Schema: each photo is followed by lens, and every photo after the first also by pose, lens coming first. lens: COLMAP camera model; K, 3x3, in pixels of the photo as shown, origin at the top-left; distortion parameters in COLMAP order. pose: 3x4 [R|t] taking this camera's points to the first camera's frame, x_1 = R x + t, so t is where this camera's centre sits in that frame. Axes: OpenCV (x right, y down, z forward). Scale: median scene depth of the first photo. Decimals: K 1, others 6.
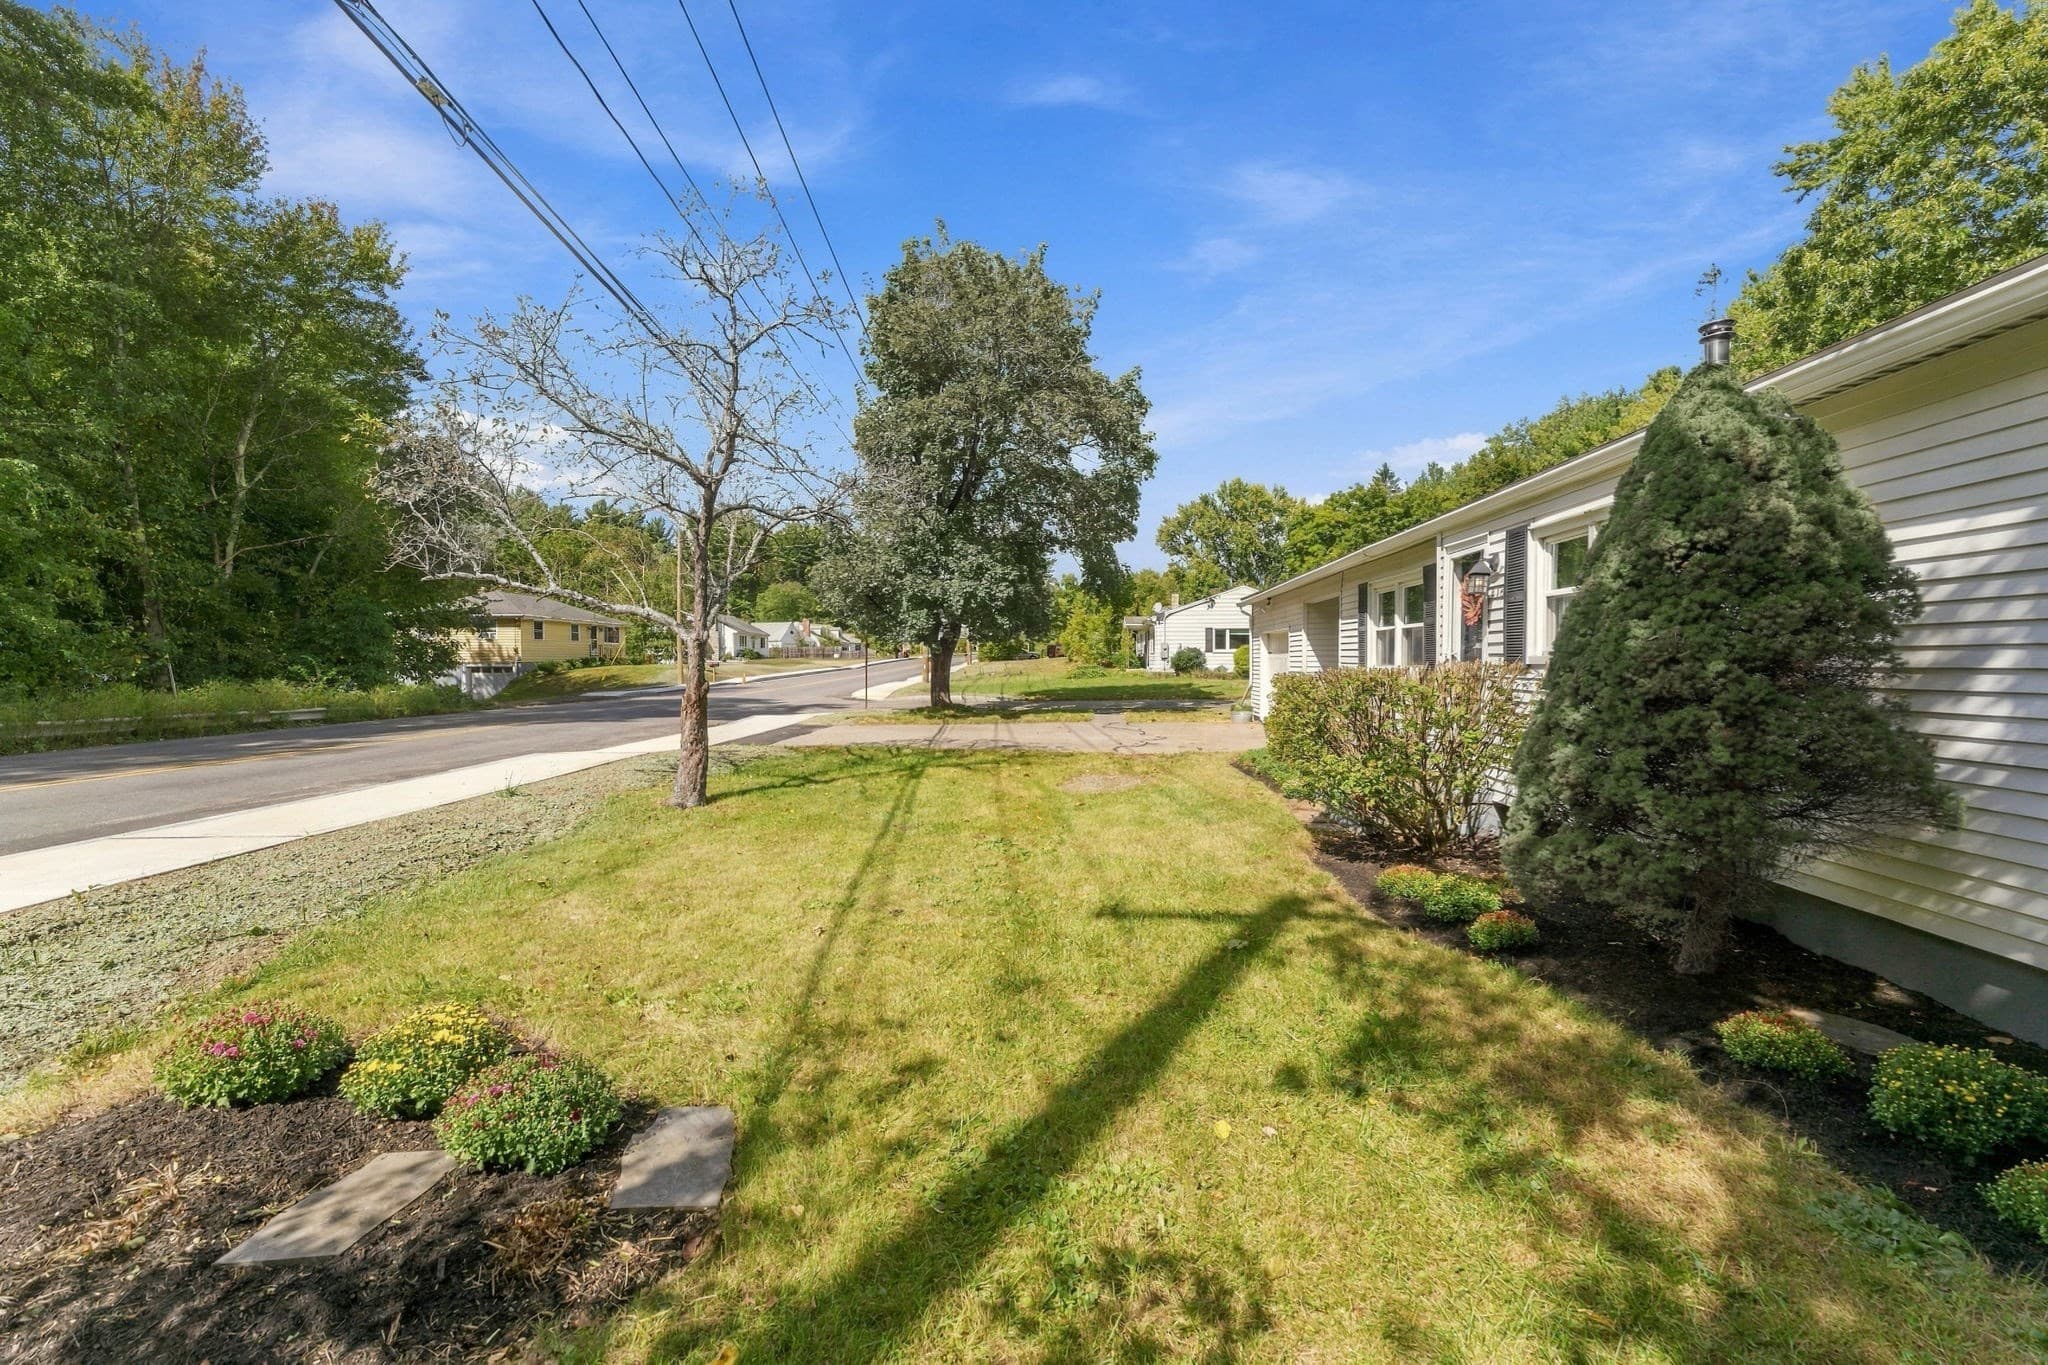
lens RADIAL K [[820.6, 0, 1032.4], [0, 820.6, 666.9], [0, 0, 1]] dist [-0.000231, -0.000103]
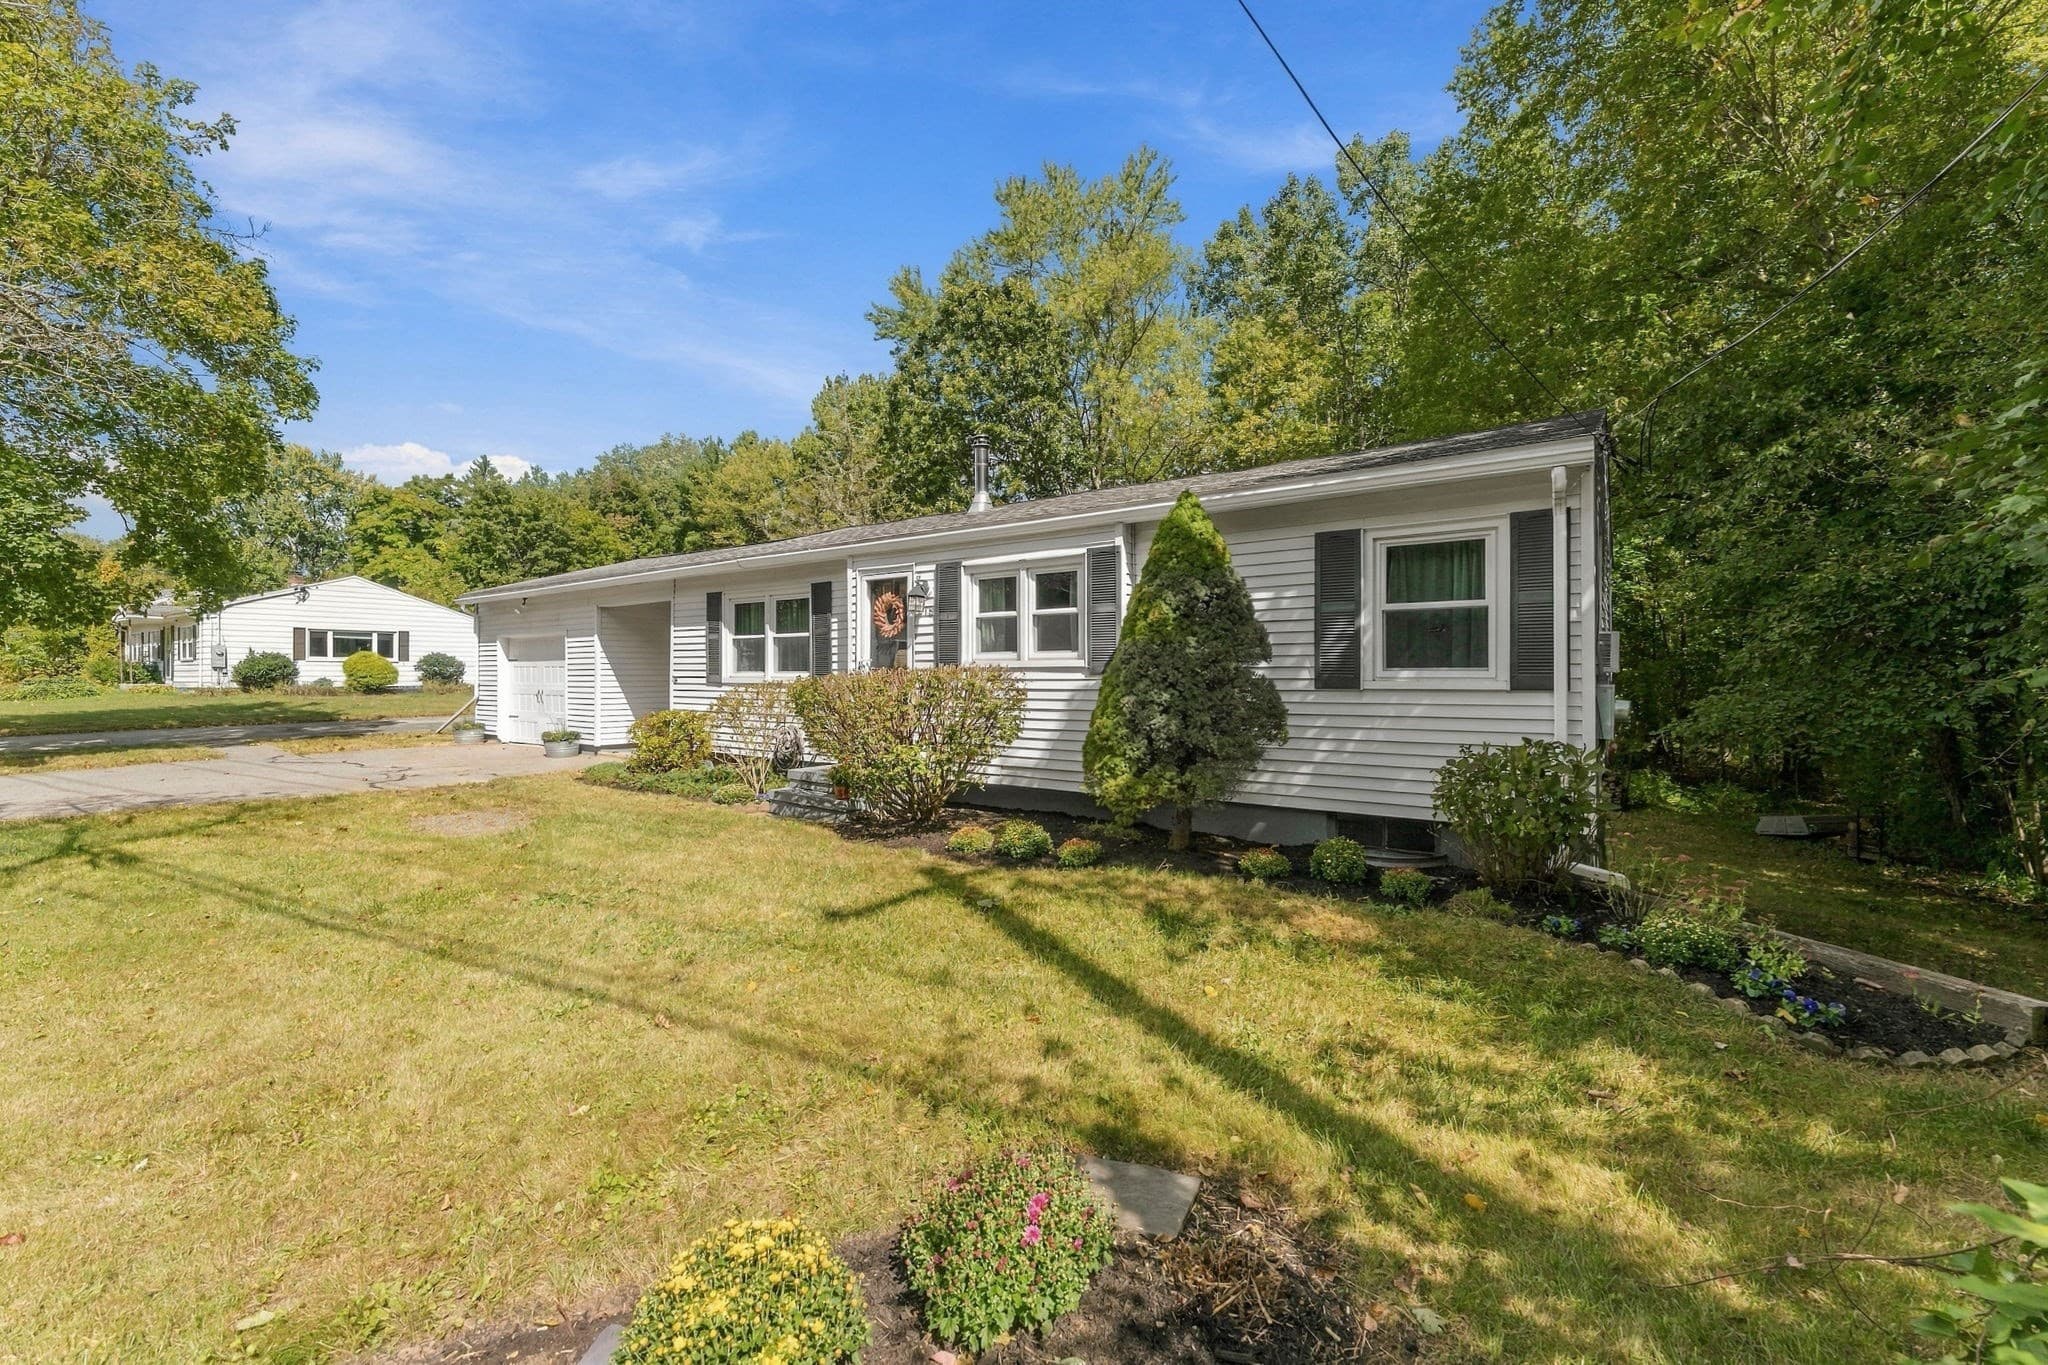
lens RADIAL K [[820.6, 0, 1032.4], [0, 820.6, 666.9], [0, 0, 1]] dist [-0.000231, -0.000103]
pose [[0.519951, 0.006689, 0.854170, -0.227531], [0.006628, 0.999908, -0.011865, 0.005633], [-0.854170, 0.011830, 0.519859, 0.107125]]
